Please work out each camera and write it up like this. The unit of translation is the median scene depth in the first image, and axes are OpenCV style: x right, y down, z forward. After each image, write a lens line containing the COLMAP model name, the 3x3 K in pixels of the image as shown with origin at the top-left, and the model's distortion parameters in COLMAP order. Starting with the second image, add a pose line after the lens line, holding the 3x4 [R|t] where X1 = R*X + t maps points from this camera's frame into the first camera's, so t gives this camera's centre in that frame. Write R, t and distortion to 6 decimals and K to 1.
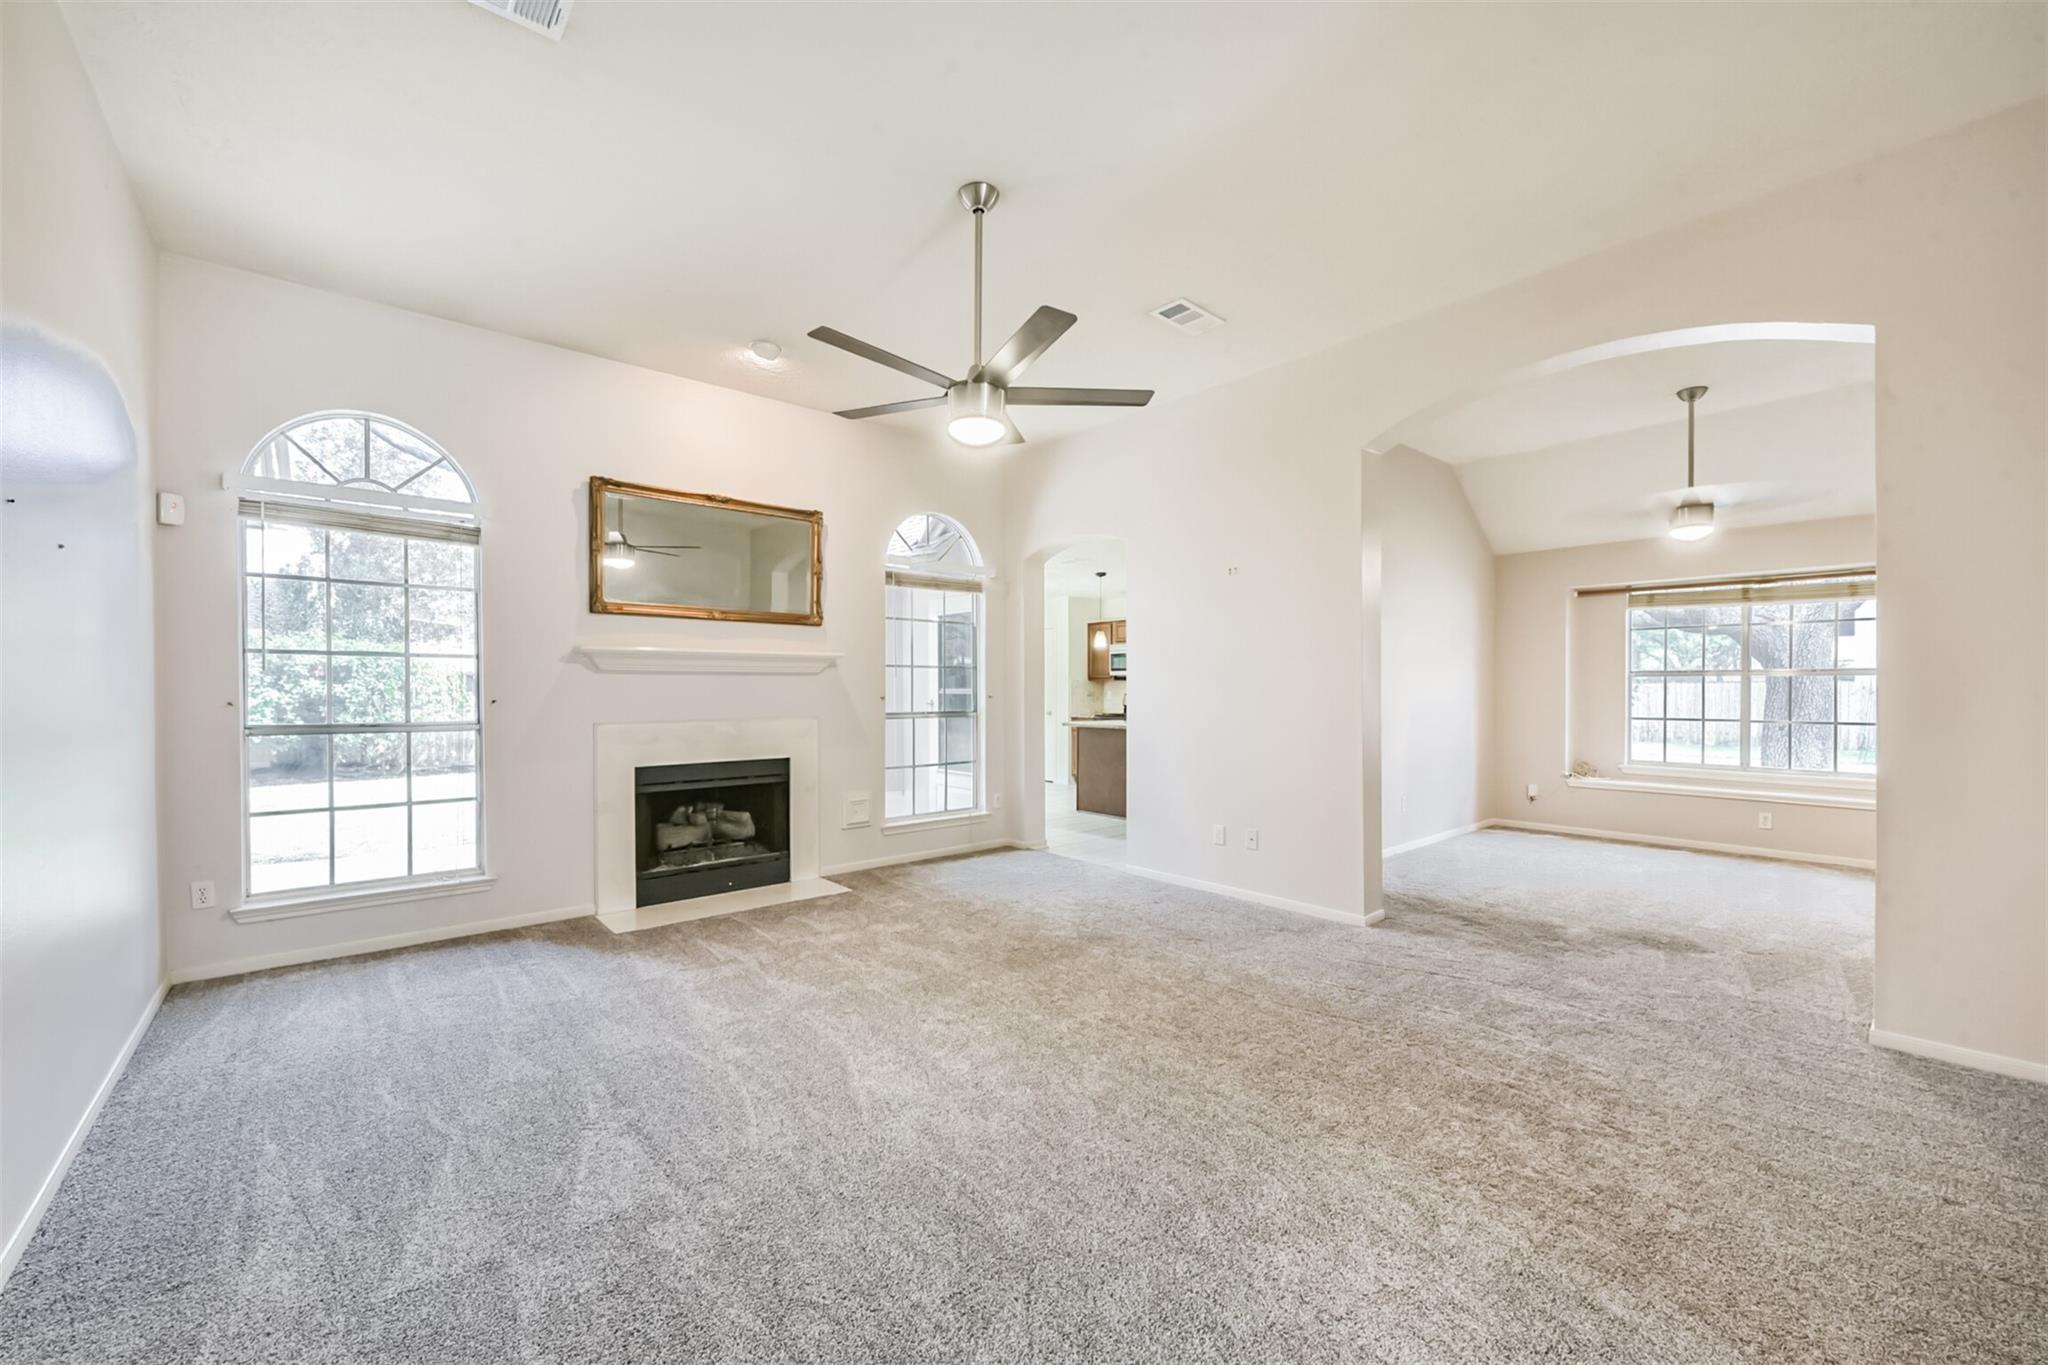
lens RADIAL K [[796.5, 0, 1022.2], [0, 796.5, 685.6], [0, 0, 1]] dist [0.001135, -0.002158]
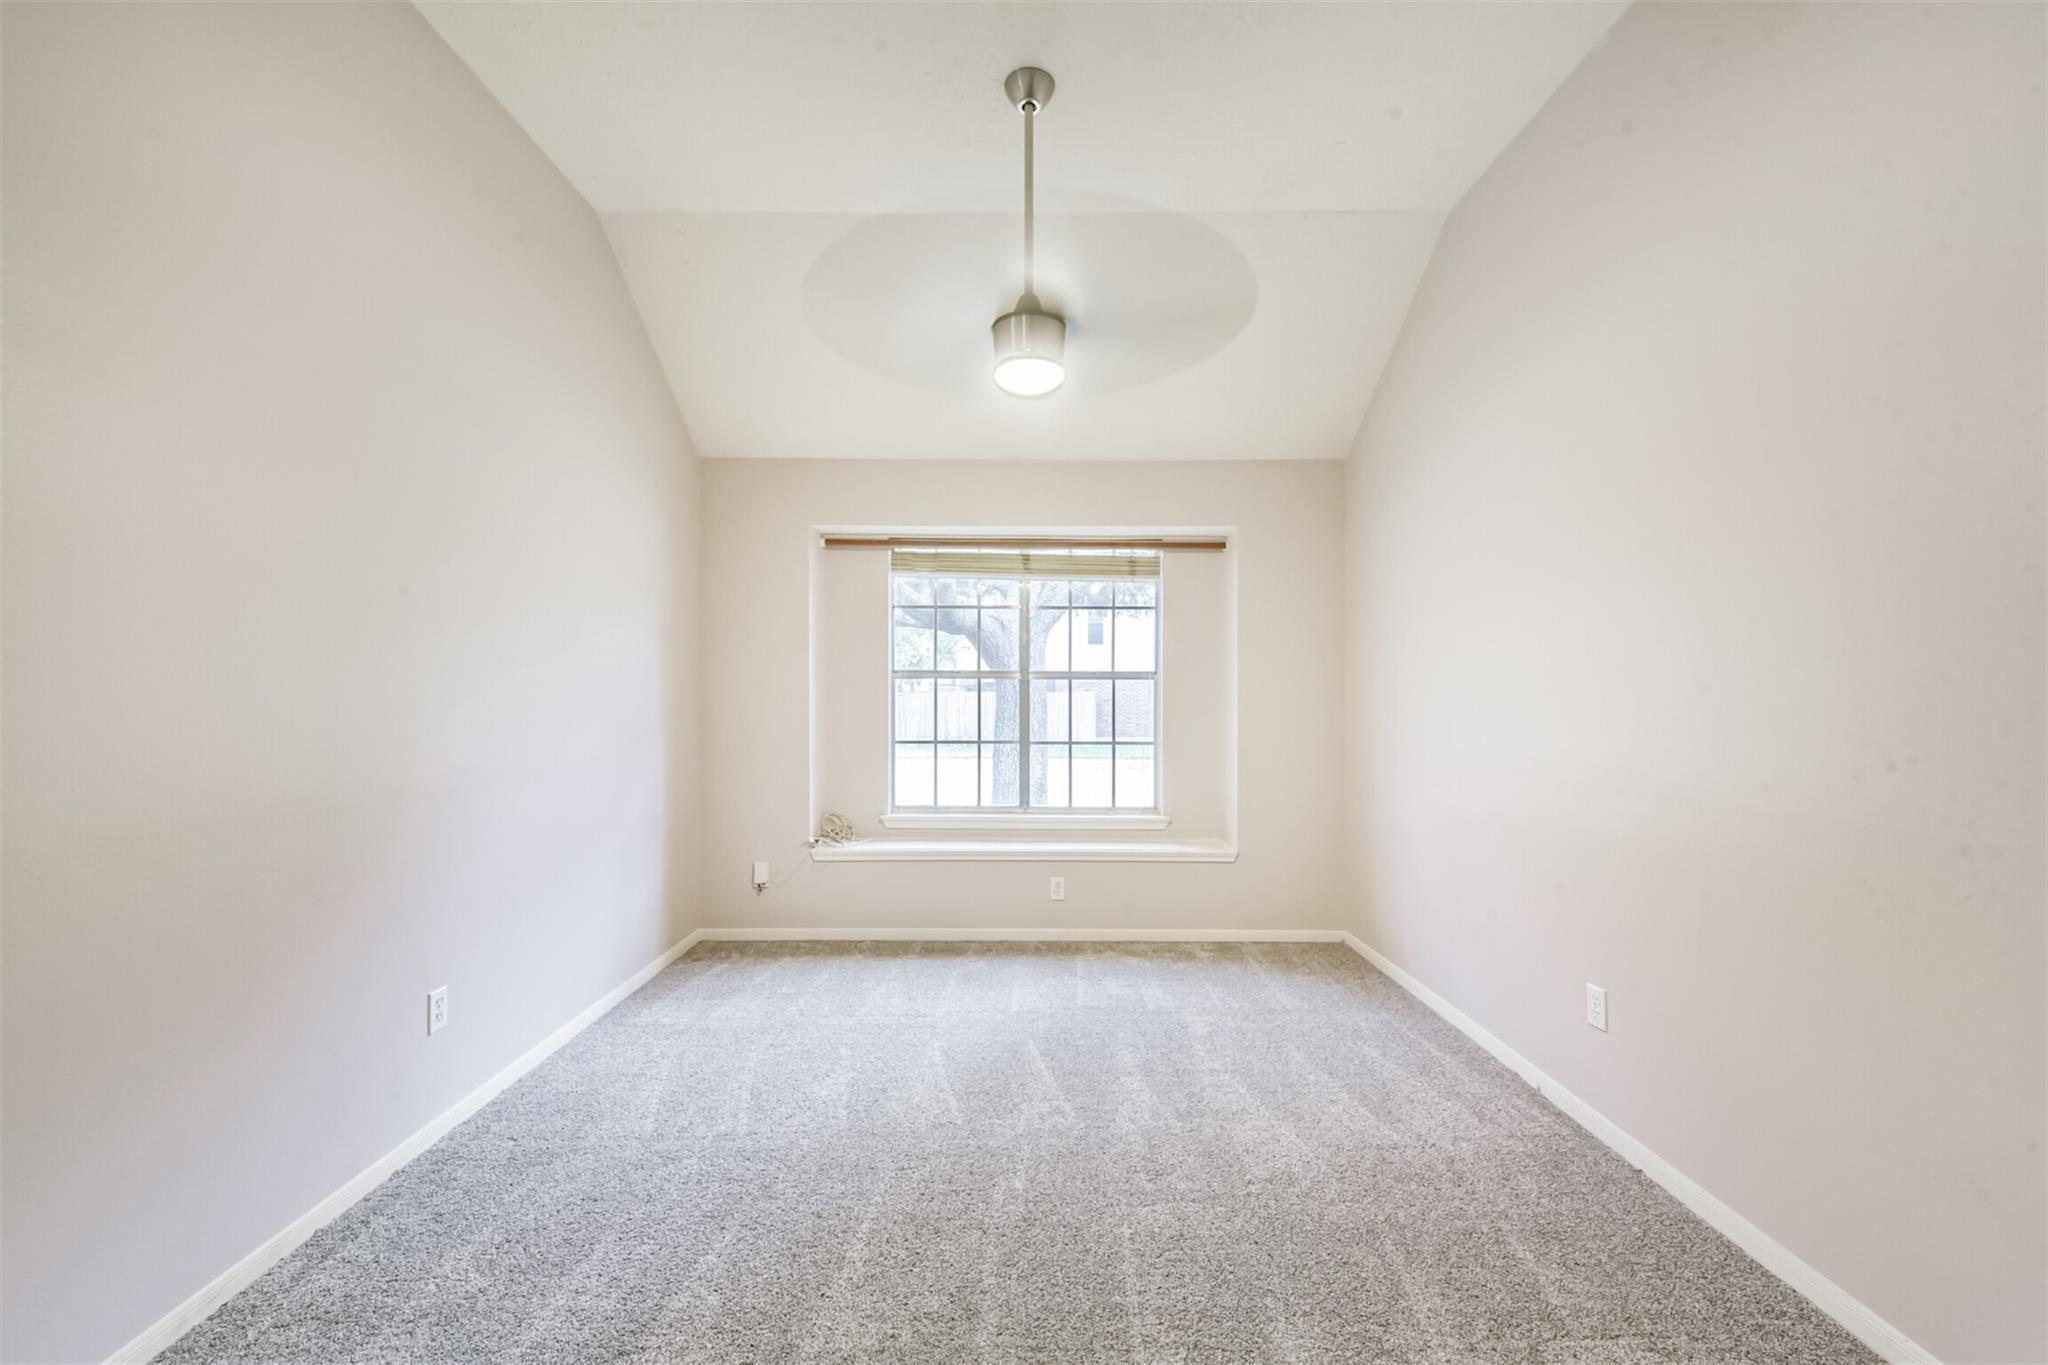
lens RADIAL K [[796.5, 0, 1022.2], [0, 796.5, 685.6], [0, 0, 1]] dist [0.001135, -0.002158]
pose [[0.657126, -0.000644, 0.753781, 0.347564], [0.003833, 0.999990, -0.002487, -0.003542], [-0.753771, 0.004523, 0.657121, 0.502247]]
